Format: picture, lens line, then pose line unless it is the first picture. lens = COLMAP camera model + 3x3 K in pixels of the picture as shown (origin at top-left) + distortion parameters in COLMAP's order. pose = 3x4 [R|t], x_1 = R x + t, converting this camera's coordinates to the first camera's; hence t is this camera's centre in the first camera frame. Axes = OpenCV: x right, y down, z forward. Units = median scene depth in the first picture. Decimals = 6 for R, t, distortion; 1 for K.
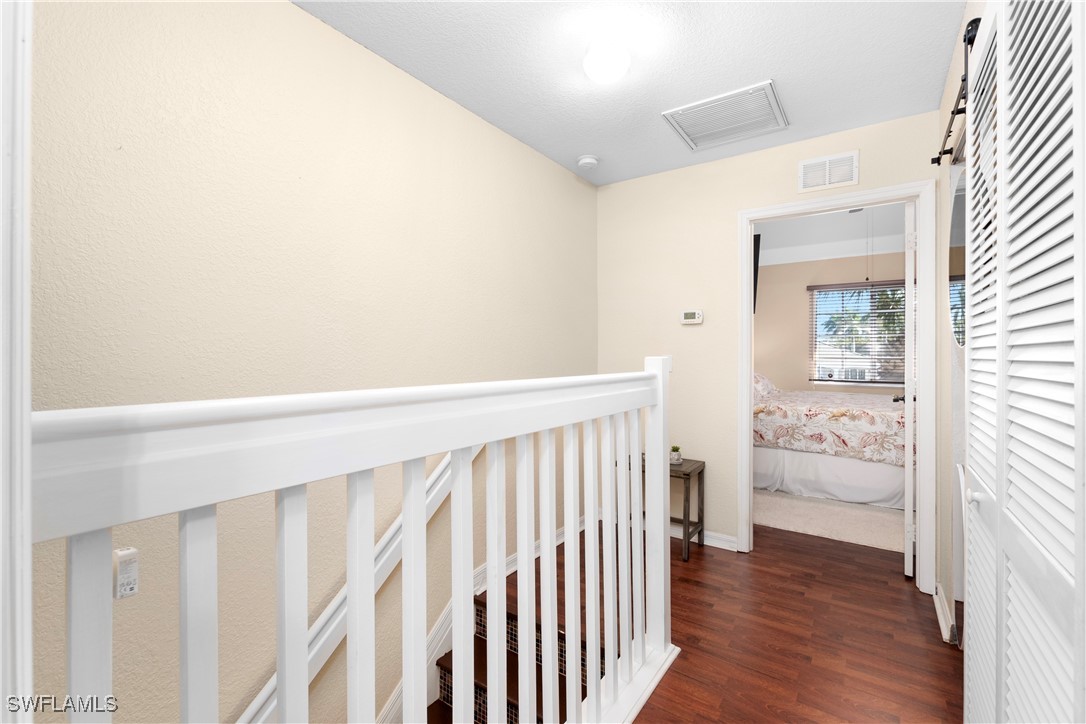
lens RADIAL K [[474.6, 0, 543.0], [0, 474.6, 357.0], [0, 0, 1]] dist [-0.000776, -0.001962]
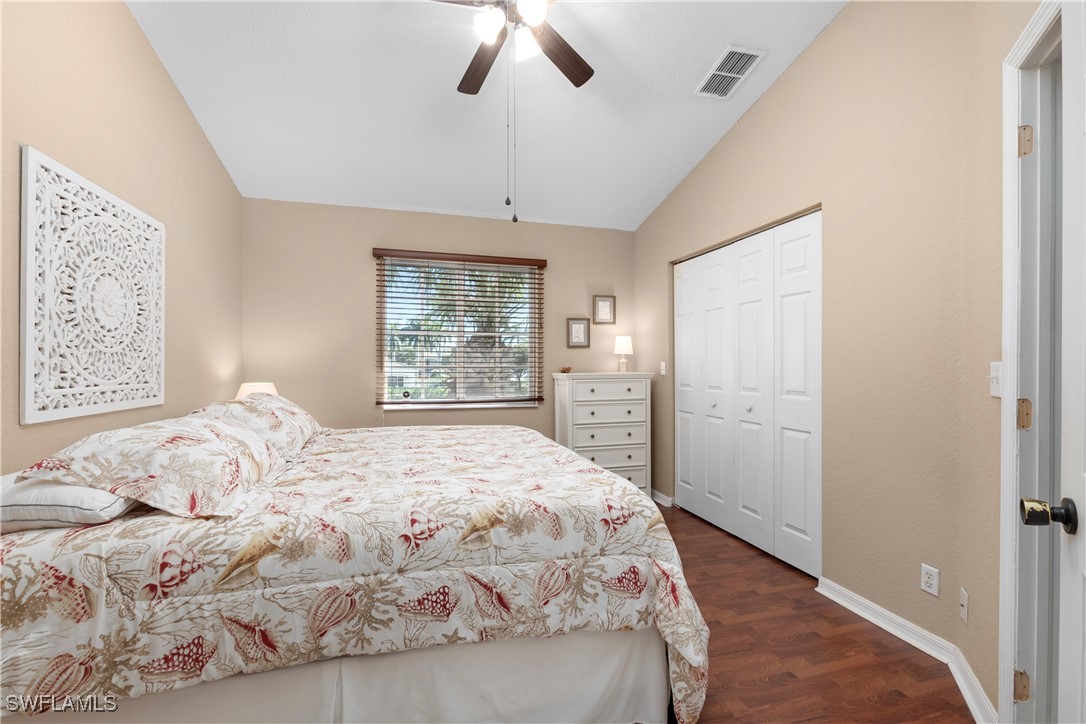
lens RADIAL K [[474.6, 0, 543.8], [0, 474.6, 363.2], [0, 0, 1]] dist [-0.000776, -0.001962]
pose [[0.633305, 0.003188, 0.773896, 0.364033], [0.001198, 0.999986, -0.005100, -0.000767], [-0.773901, 0.004157, 0.633293, 0.725724]]
